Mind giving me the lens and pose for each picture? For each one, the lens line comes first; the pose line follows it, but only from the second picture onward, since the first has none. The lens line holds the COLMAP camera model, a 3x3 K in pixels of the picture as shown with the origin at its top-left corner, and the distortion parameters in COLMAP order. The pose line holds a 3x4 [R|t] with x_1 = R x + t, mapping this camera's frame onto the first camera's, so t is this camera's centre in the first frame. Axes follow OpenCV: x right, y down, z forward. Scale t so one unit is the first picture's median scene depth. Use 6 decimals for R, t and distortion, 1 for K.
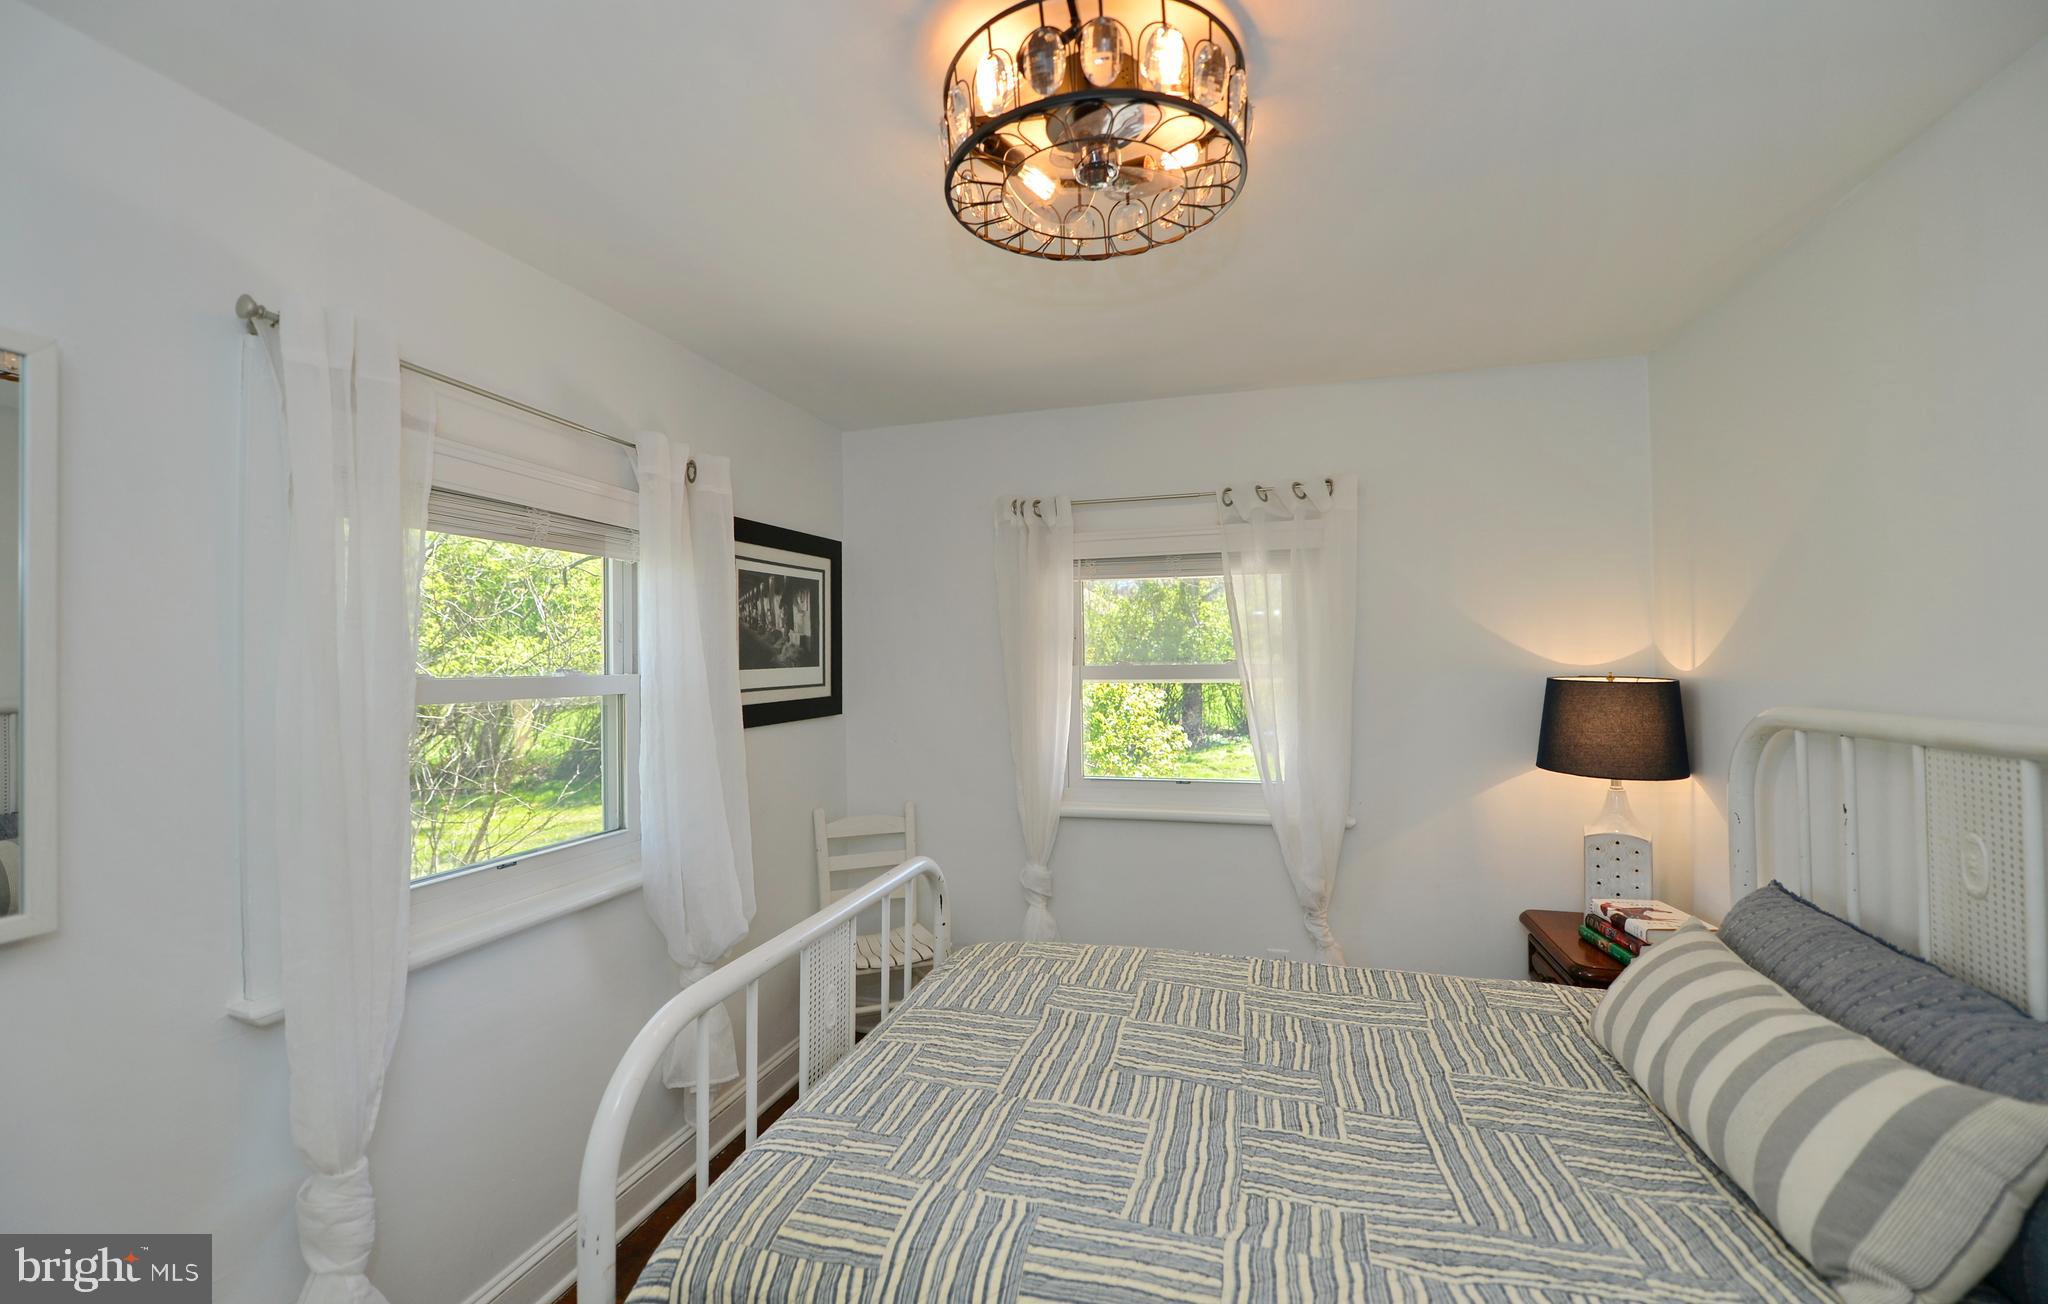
lens RADIAL K [[821.1, 0, 1024.5], [0, 821.1, 625.5], [0, 0, 1]] dist [-0.000420, -0.000178]
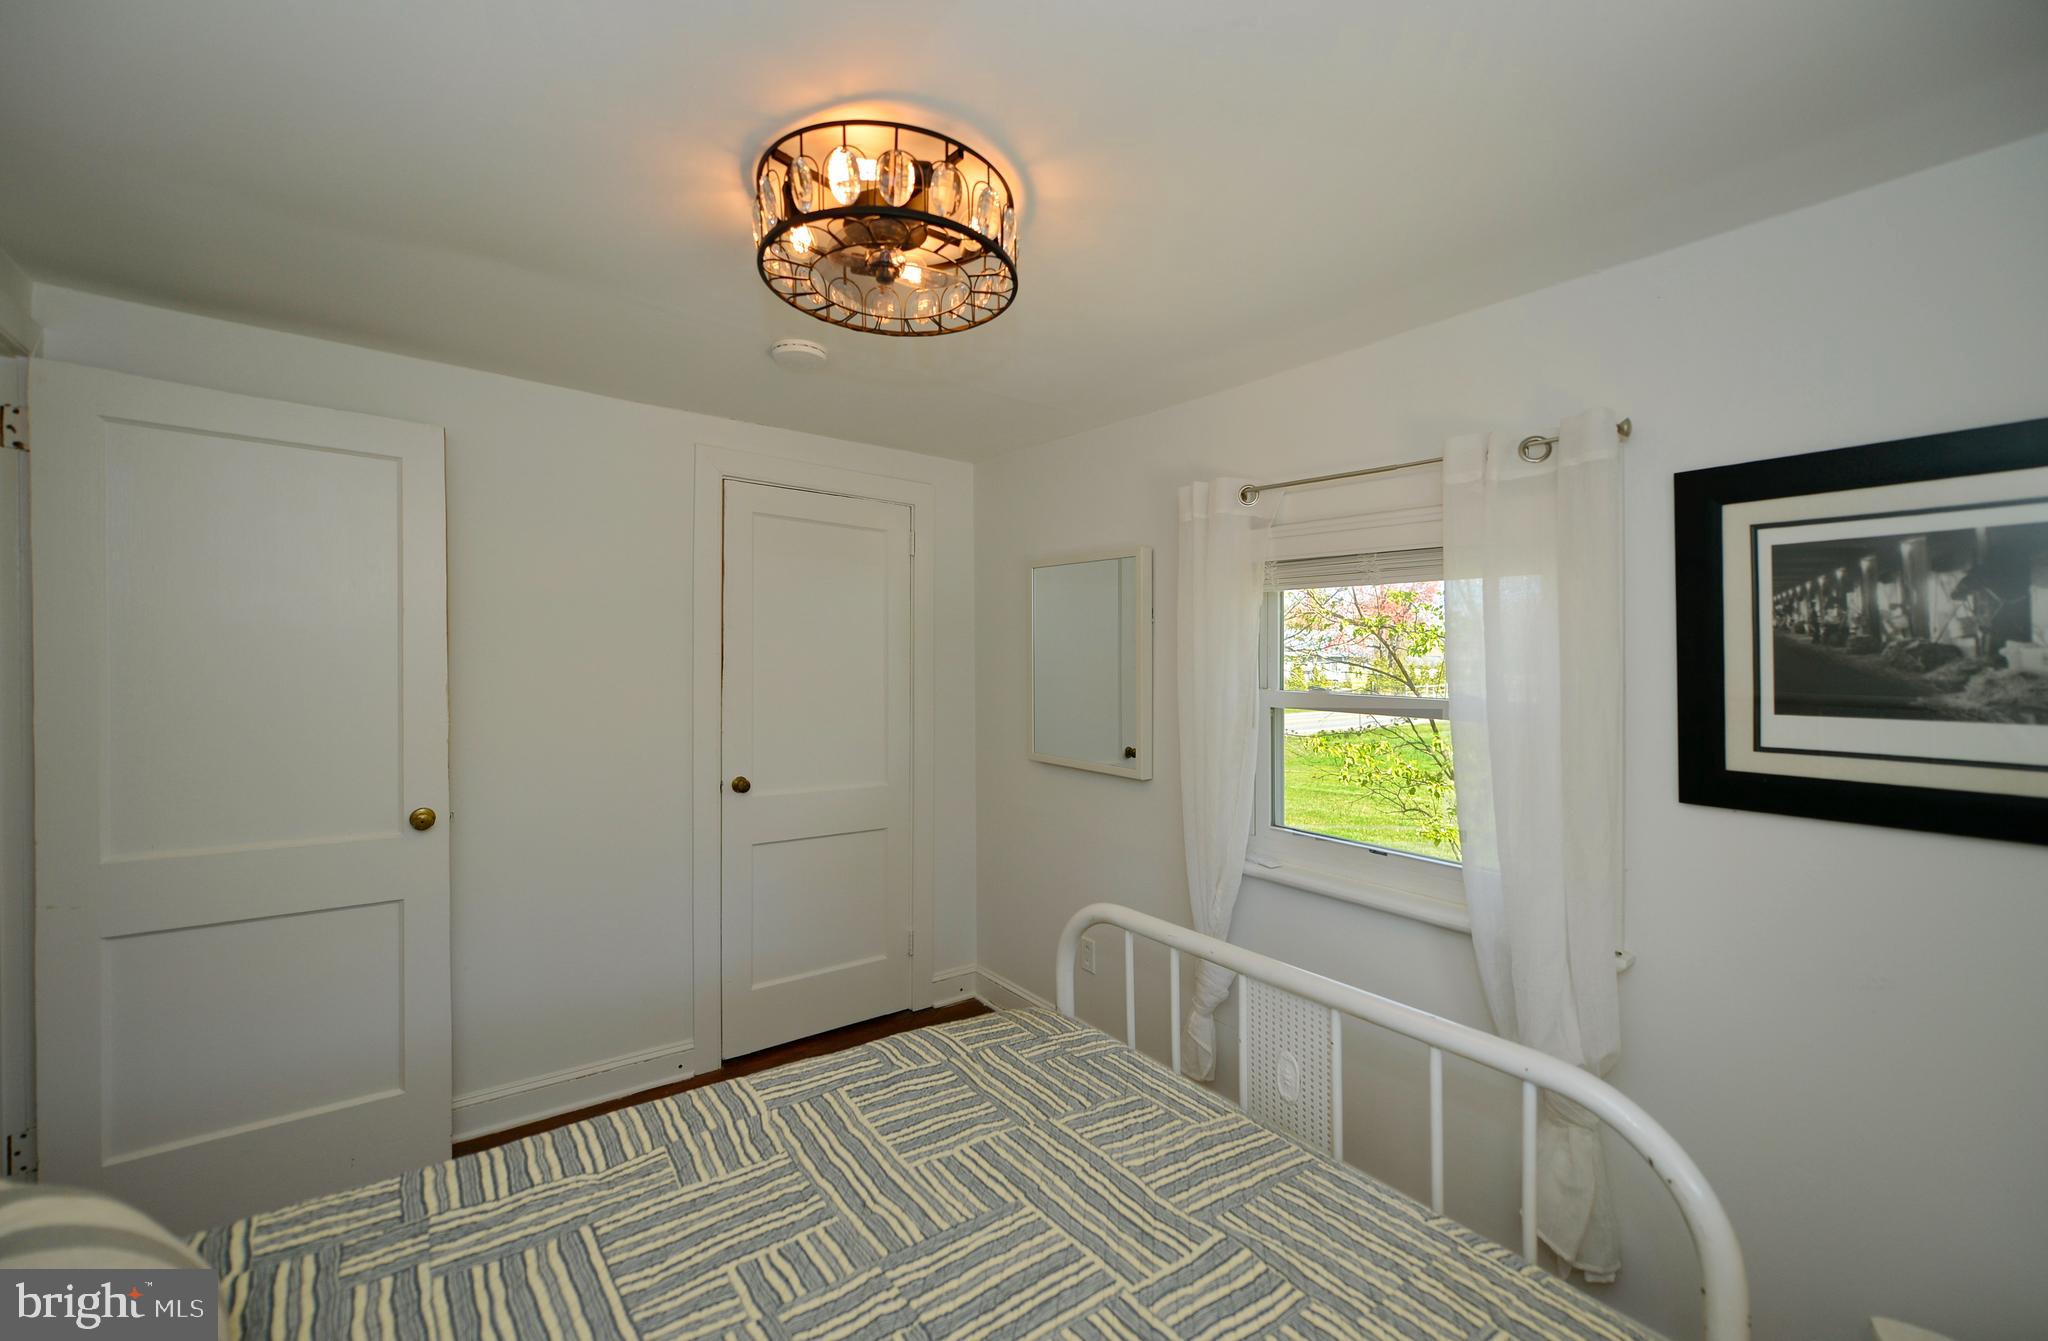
lens RADIAL K [[819.5, 0, 998.4], [0, 819.5, 661.6], [0, 0, 1]] dist [0.000176, 0.000111]
pose [[-0.601730, -0.001947, -0.798697, 0.631594], [0.016201, 0.999762, -0.014643, 0.020923], [0.798535, -0.021751, -0.601555, 1.228104]]
